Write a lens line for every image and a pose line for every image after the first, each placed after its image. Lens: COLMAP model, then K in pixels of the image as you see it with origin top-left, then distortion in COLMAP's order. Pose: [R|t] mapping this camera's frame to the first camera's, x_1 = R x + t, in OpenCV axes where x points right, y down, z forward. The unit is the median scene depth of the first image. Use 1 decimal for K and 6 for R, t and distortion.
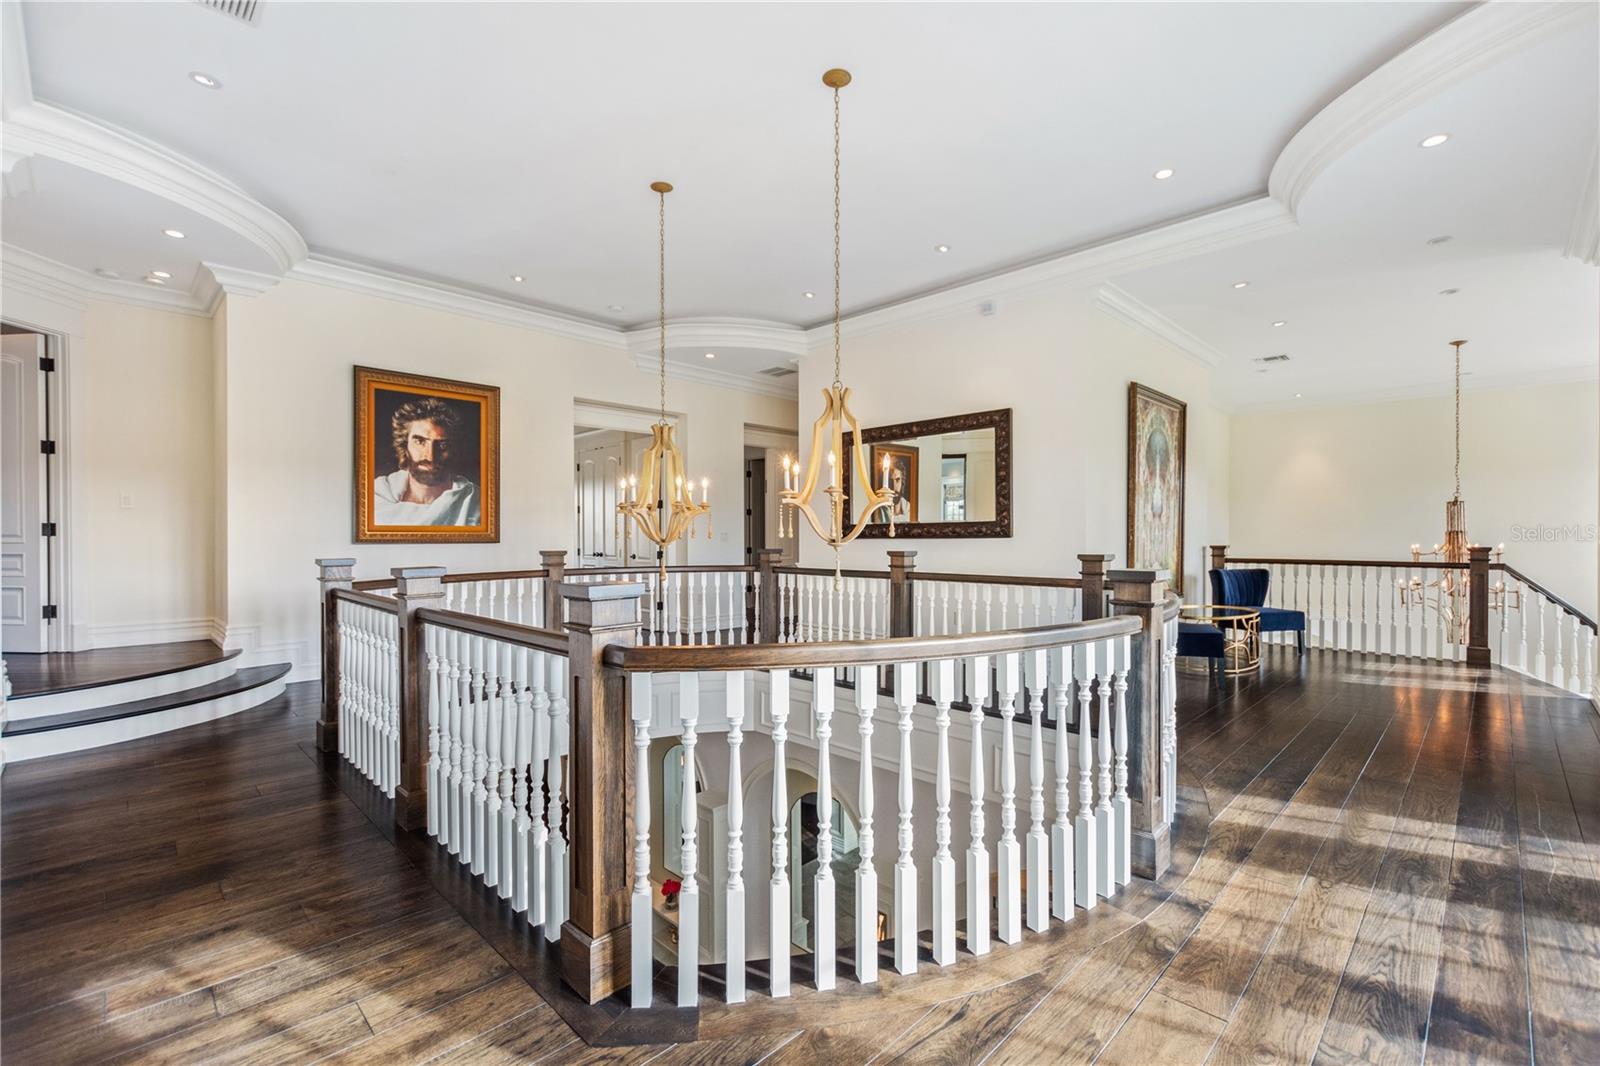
lens RADIAL K [[697.5, 0, 793.1], [0, 697.5, 537.9], [0, 0, 1]] dist [0.009942, -0.004080]
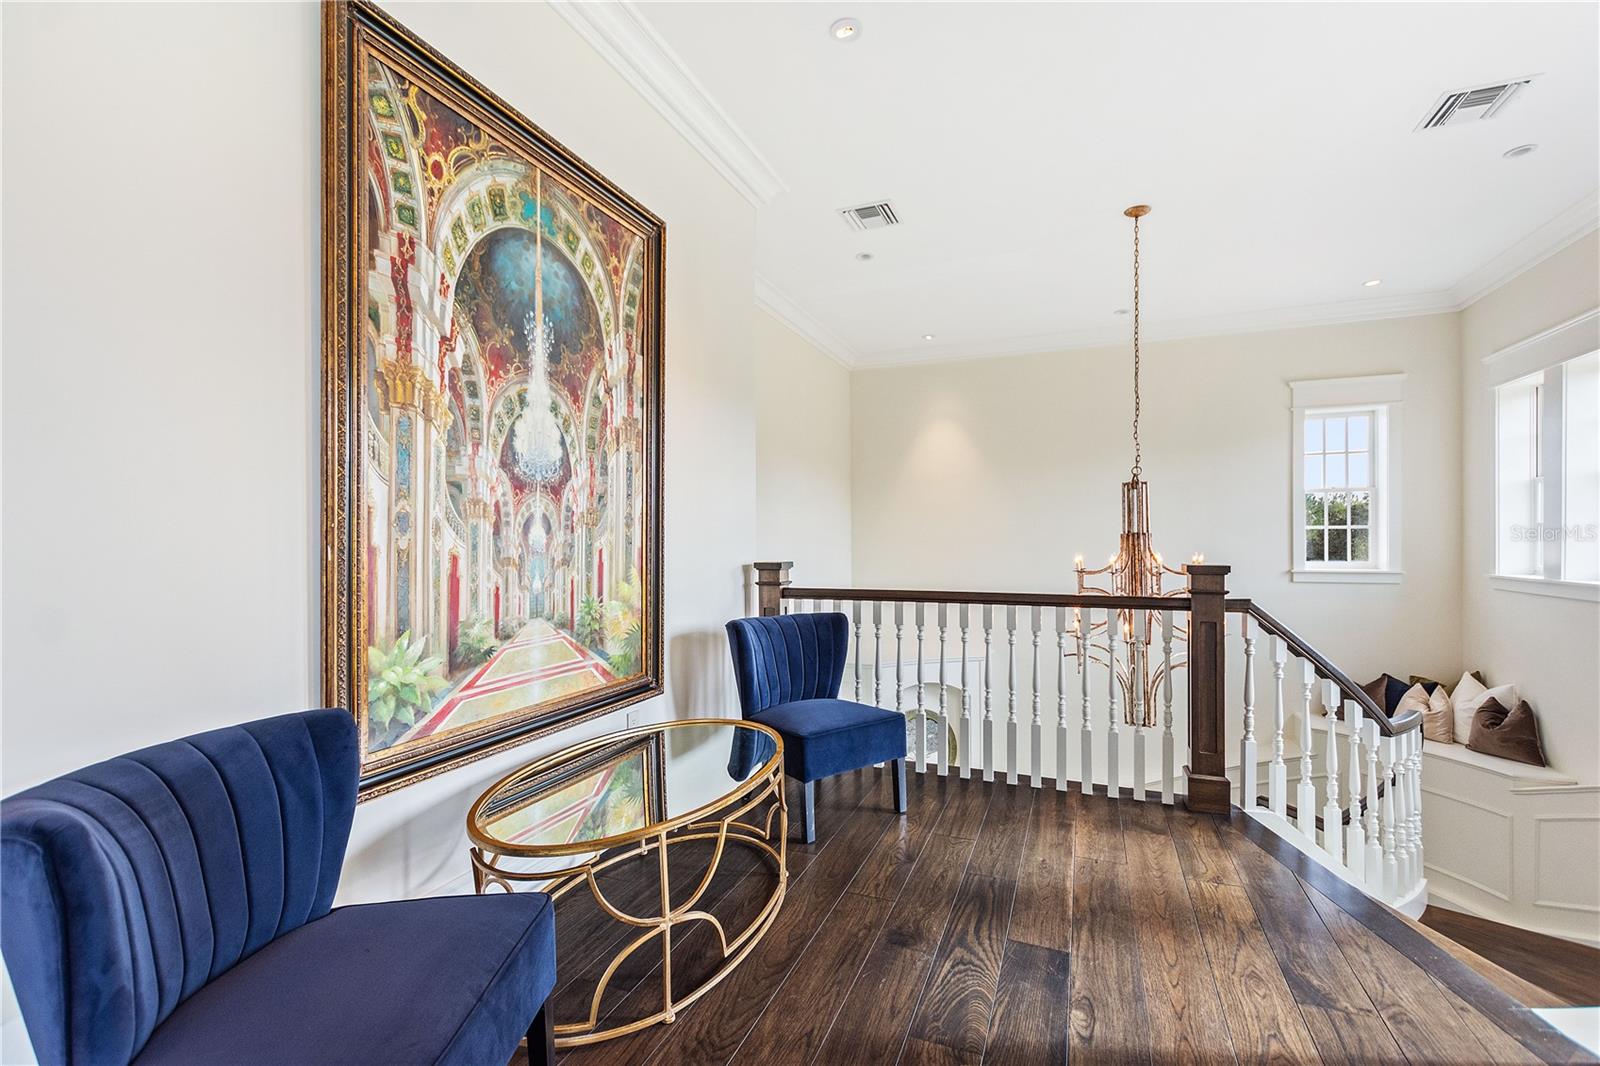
lens RADIAL K [[697.5, 0, 807.1], [0, 697.5, 533.5], [0, 0, 1]] dist [0.009942, -0.004080]
pose [[0.918728, -0.000063, 0.394892, 0.473639], [0.005821, 0.999894, -0.013382, -0.002997], [-0.394849, 0.014593, 0.918630, 0.587941]]
